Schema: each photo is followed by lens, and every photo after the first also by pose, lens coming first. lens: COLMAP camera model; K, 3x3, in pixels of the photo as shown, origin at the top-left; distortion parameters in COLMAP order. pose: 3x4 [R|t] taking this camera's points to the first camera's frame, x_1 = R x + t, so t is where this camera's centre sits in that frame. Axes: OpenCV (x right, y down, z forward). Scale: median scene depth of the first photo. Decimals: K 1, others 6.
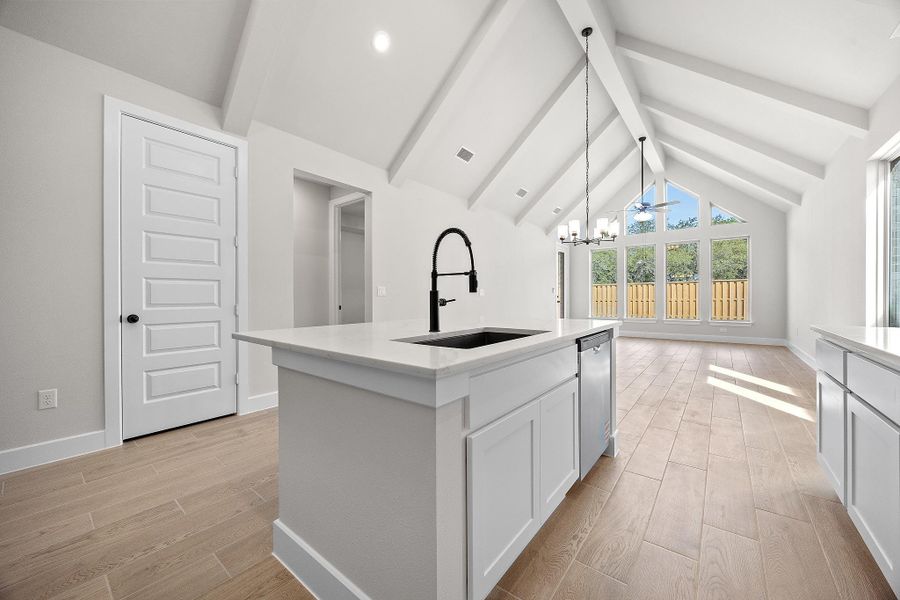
lens RADIAL K [[339.5, 0, 450.0], [0, 339.5, 300.0], [0, 0, 1]] dist [0.008928, 0.000137]
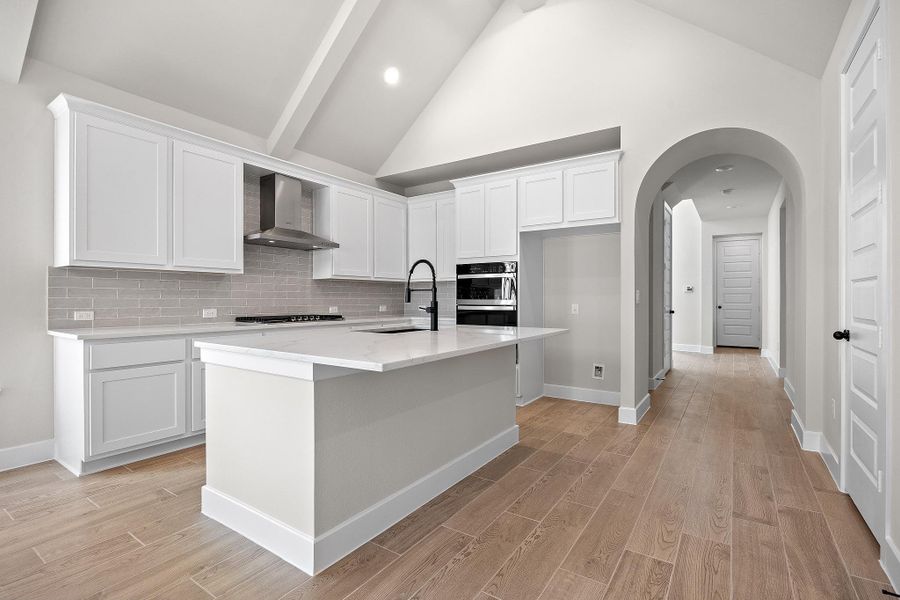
lens RADIAL K [[429.4, 0, 450.0], [0, 429.4, 300.0], [0, 0, 1]] dist [-0.000648, 0.000008]
pose [[-0.995725, 0.002295, -0.092340, 0.043044], [0.000544, 0.999820, 0.018983, -0.046934], [0.092367, 0.018851, -0.995547, 1.965759]]
